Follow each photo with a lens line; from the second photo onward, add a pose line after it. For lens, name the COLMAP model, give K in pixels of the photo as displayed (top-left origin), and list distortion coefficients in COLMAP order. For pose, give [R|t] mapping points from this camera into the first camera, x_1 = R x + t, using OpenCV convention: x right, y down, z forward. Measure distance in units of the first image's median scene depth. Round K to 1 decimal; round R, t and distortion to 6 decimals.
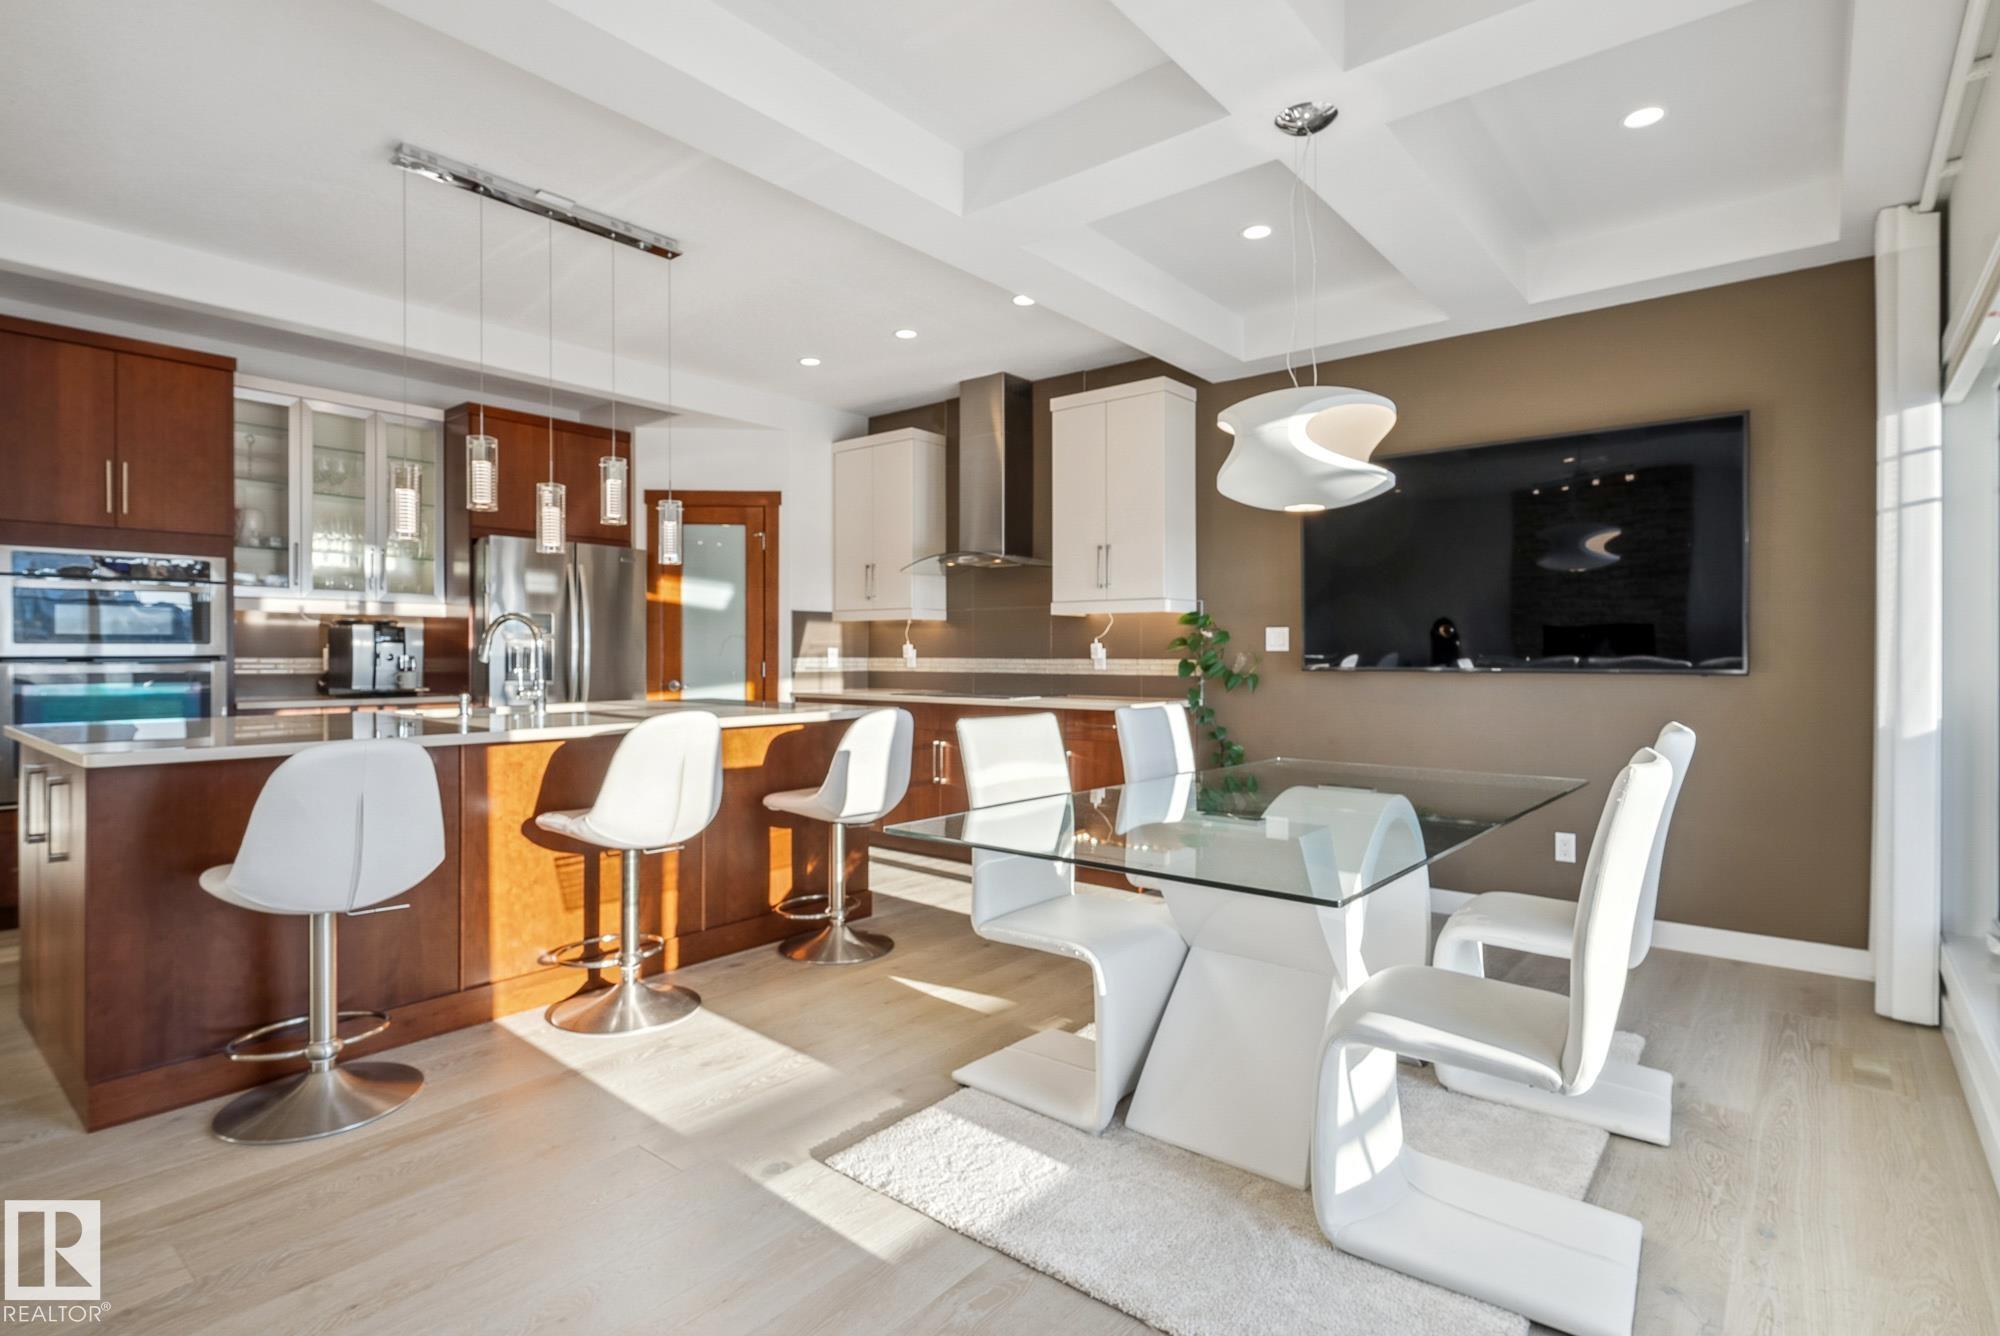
lens RADIAL K [[981.5, 0, 991.0], [0, 981.5, 672.6], [0, 0, 1]] dist [0.000359, -0.000182]
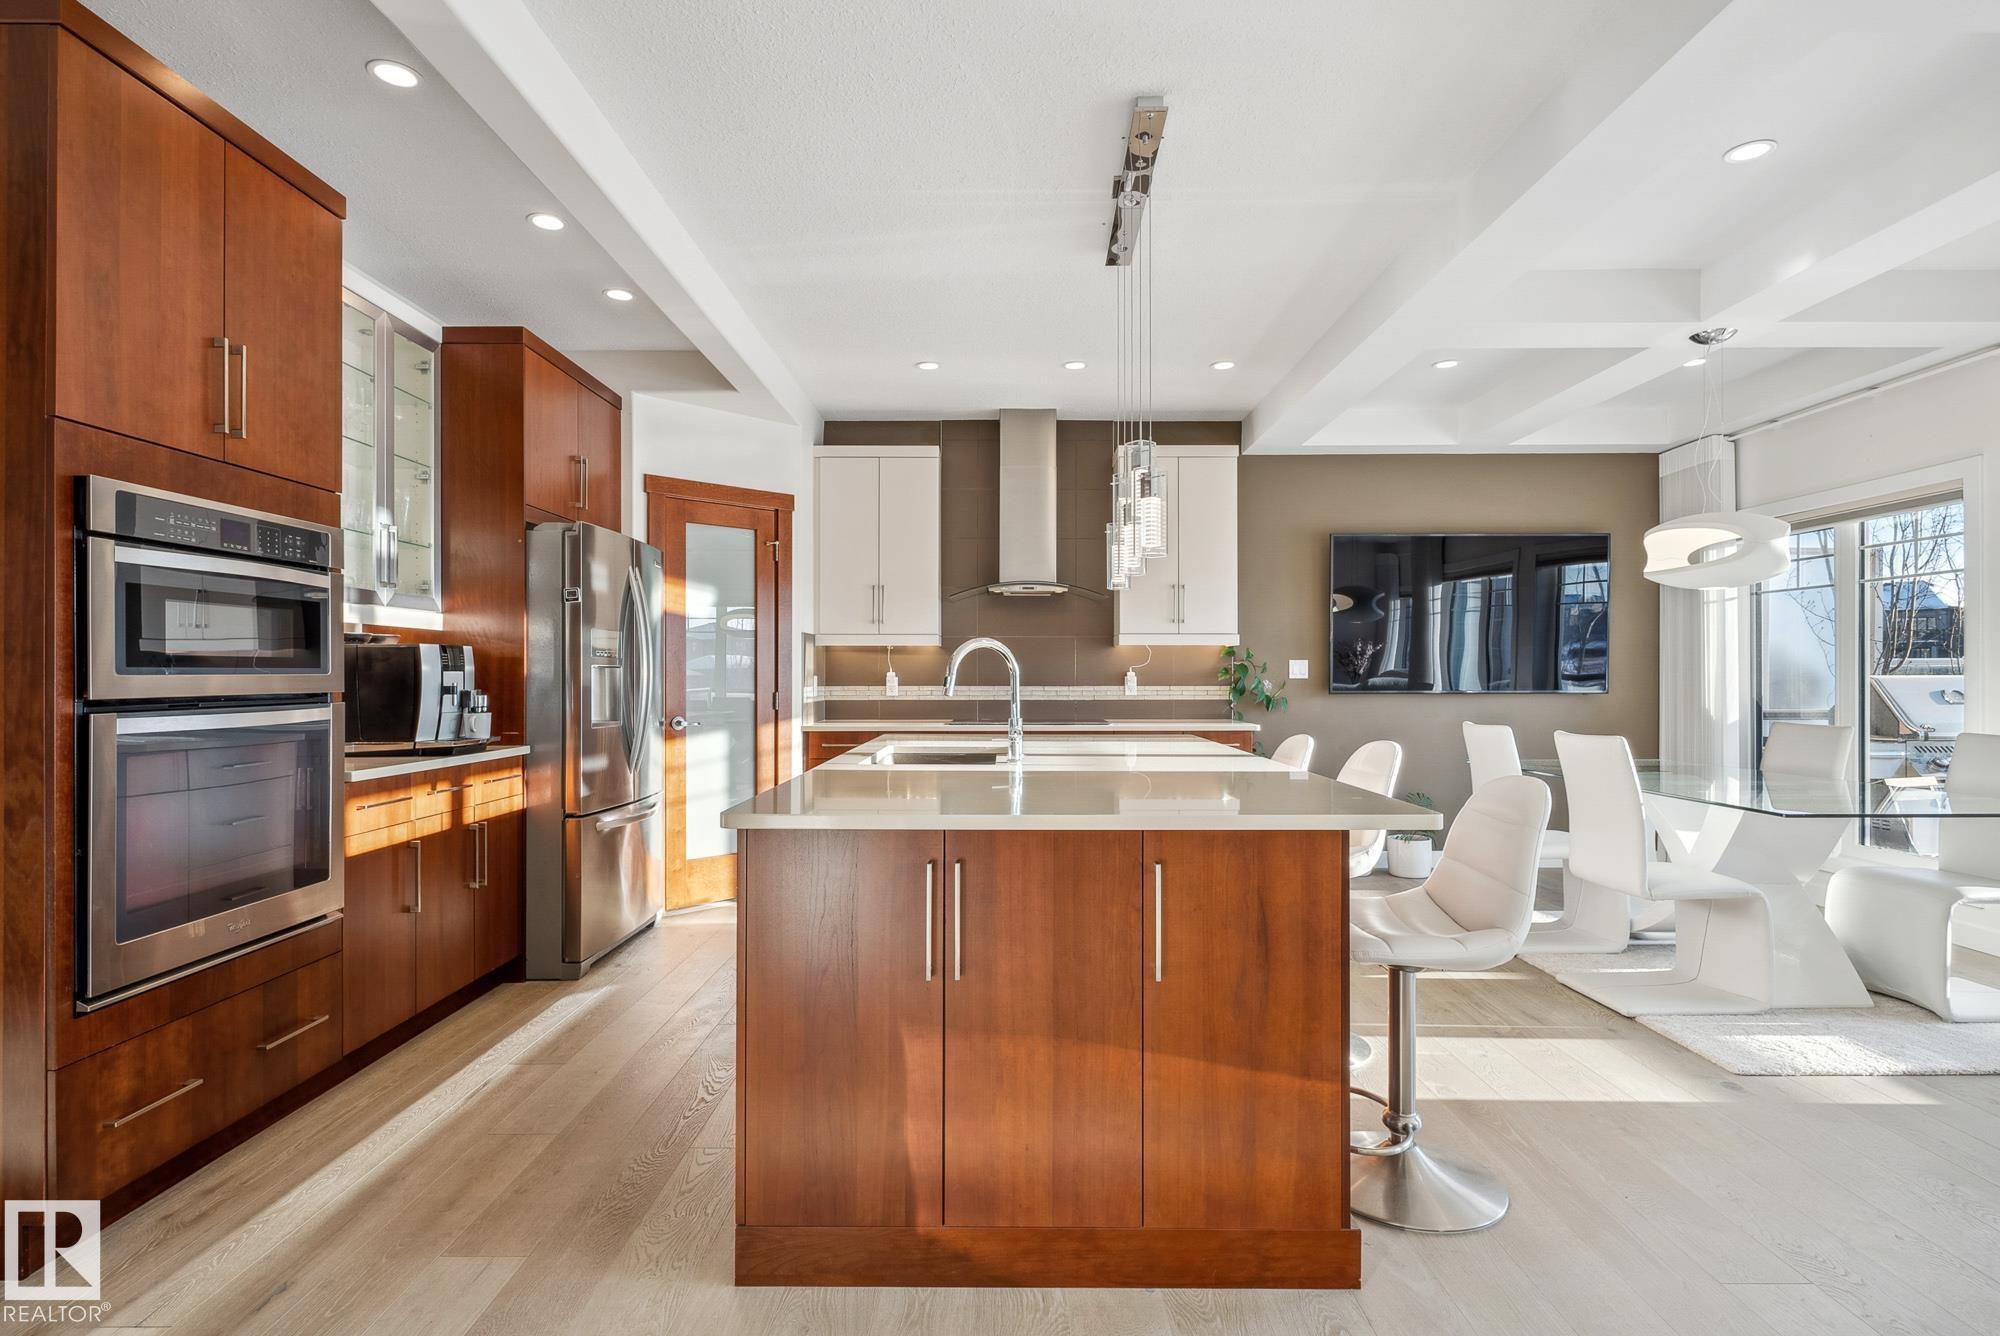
lens RADIAL K [[986.4, 0, 1003.2], [0, 986.4, 670.3], [0, 0, 1]] dist [-0.001328, -0.000273]
pose [[0.773053, 0.002162, 0.634338, -0.722119], [0.013900, 0.999696, -0.020346, -0.011116], [-0.634190, 0.024546, 0.772788, 0.244207]]
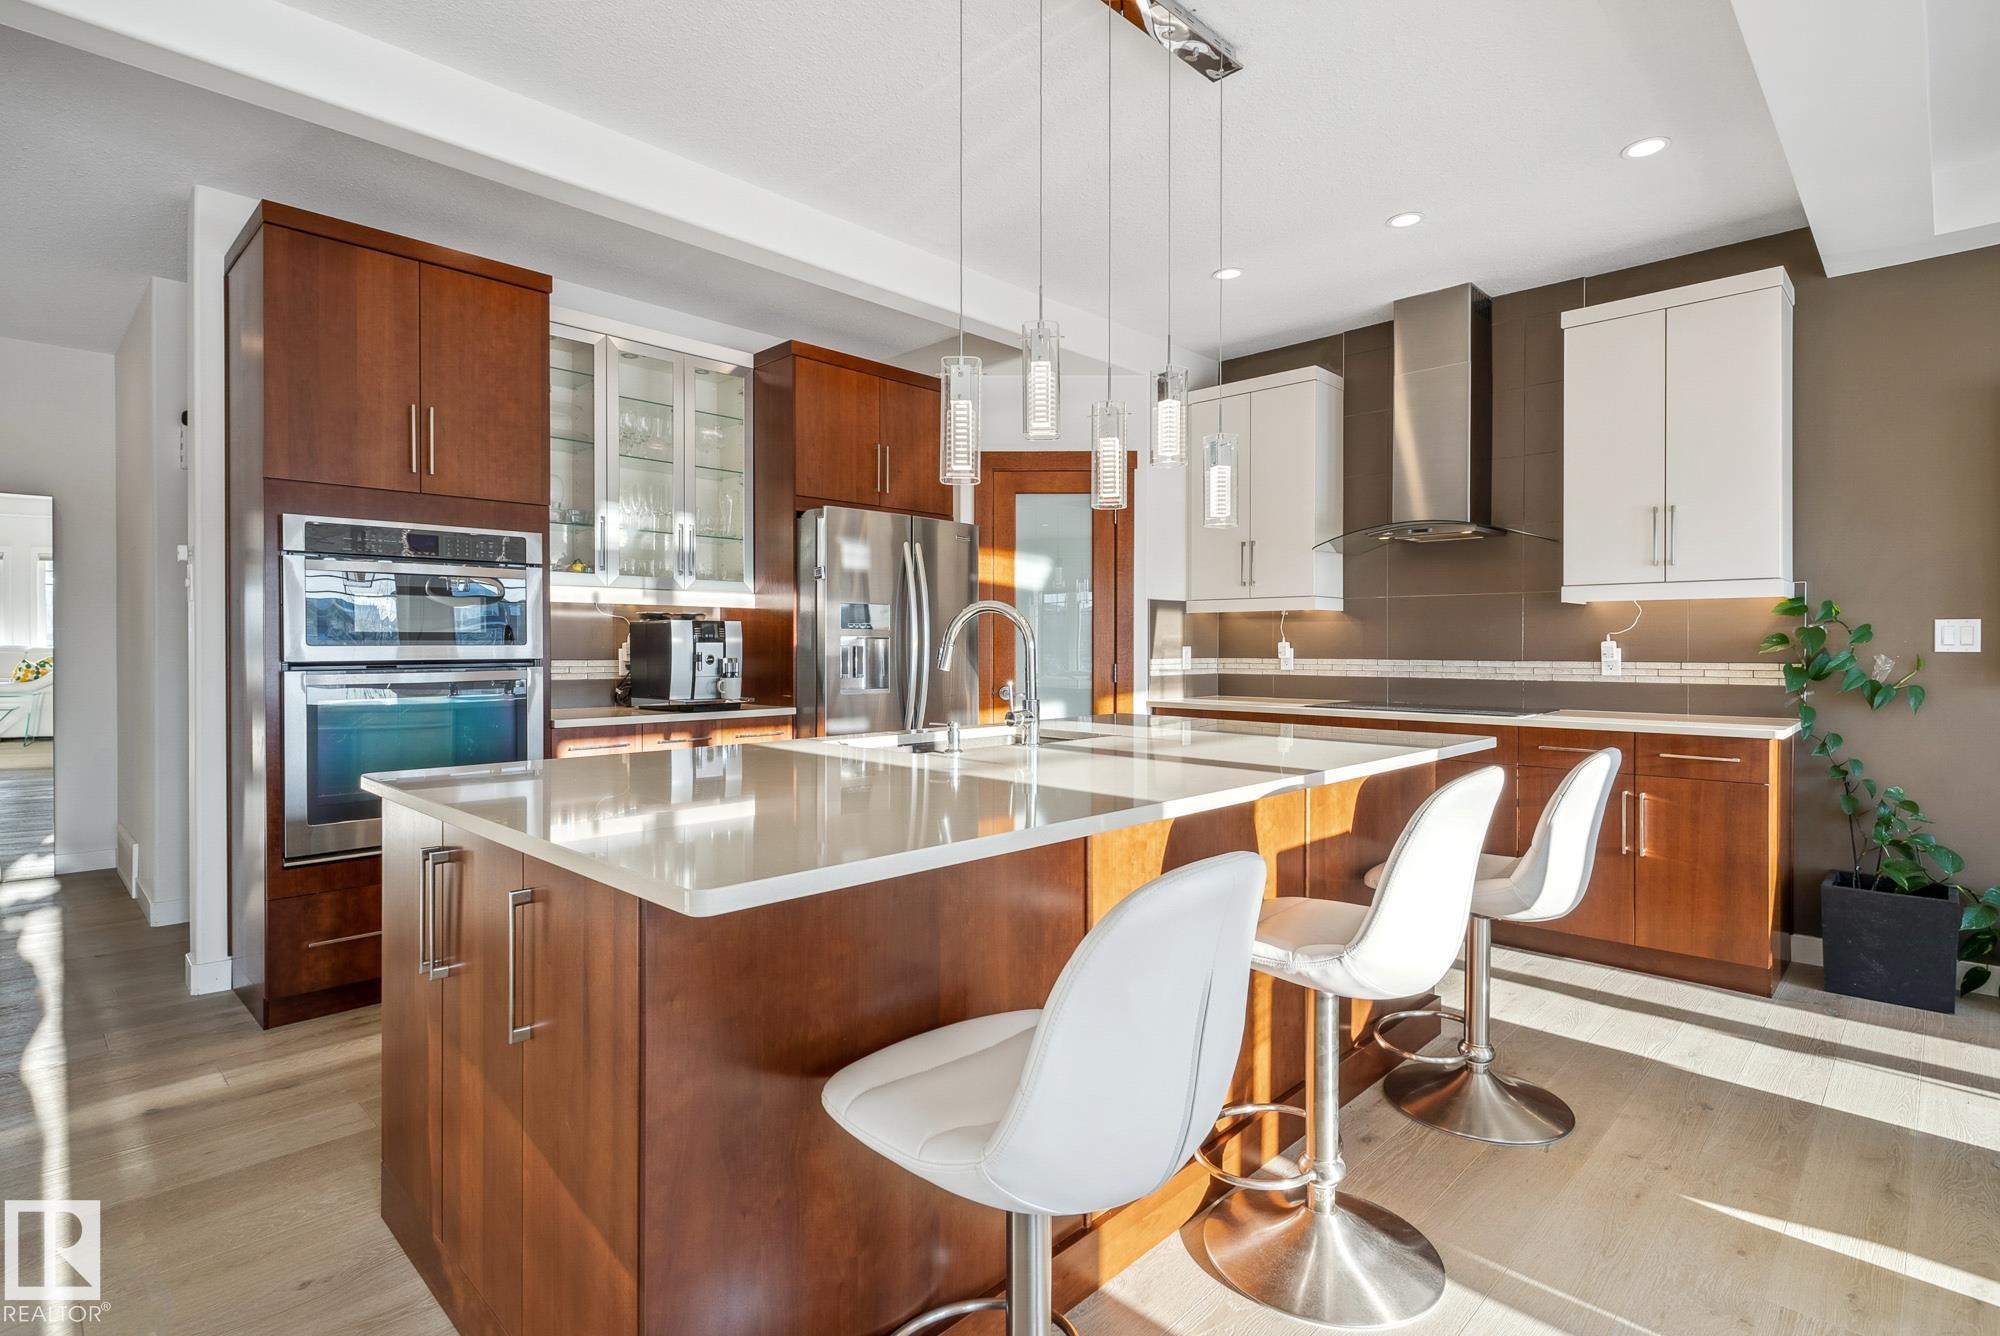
lens RADIAL K [[979.9, 0, 993.6], [0, 979.9, 653.1], [0, 0, 1]] dist [0.005427, -0.004728]
pose [[0.996446, 0.000561, -0.084230, -0.304799], [-0.001643, 0.999917, -0.012782, -0.010473], [0.084216, 0.012875, 0.996364, 0.221856]]
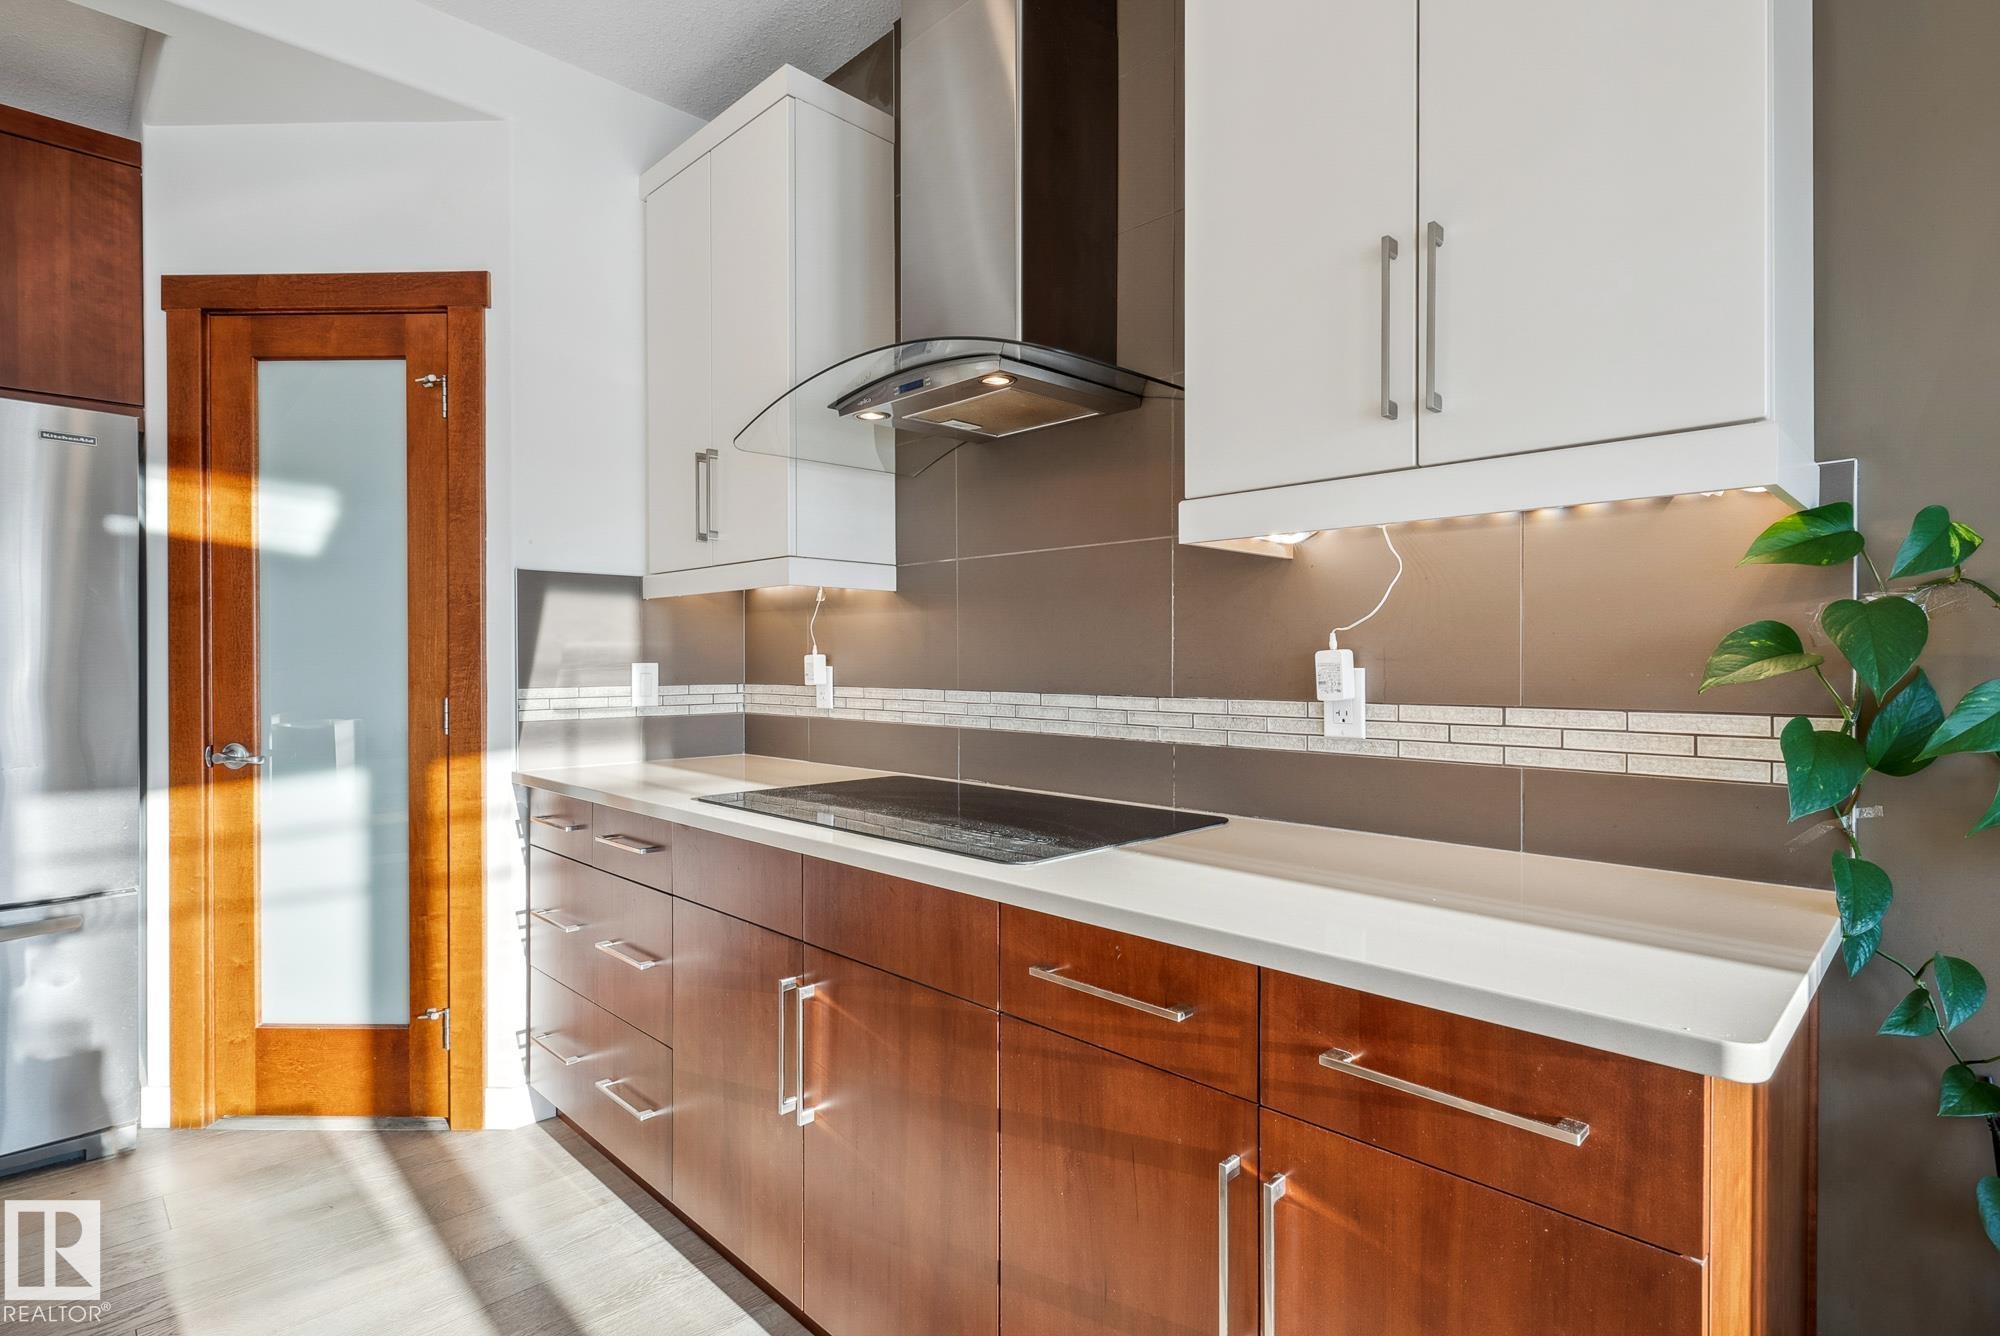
lens RADIAL K [[981.5, 0, 991.0], [0, 981.5, 672.6], [0, 0, 1]] dist [0.000359, -0.000182]
pose [[0.994674, 0.000533, -0.103074, 0.037013], [-0.001398, 0.999964, -0.008322, -0.020889], [0.103066, 0.008422, 0.994639, 0.720015]]
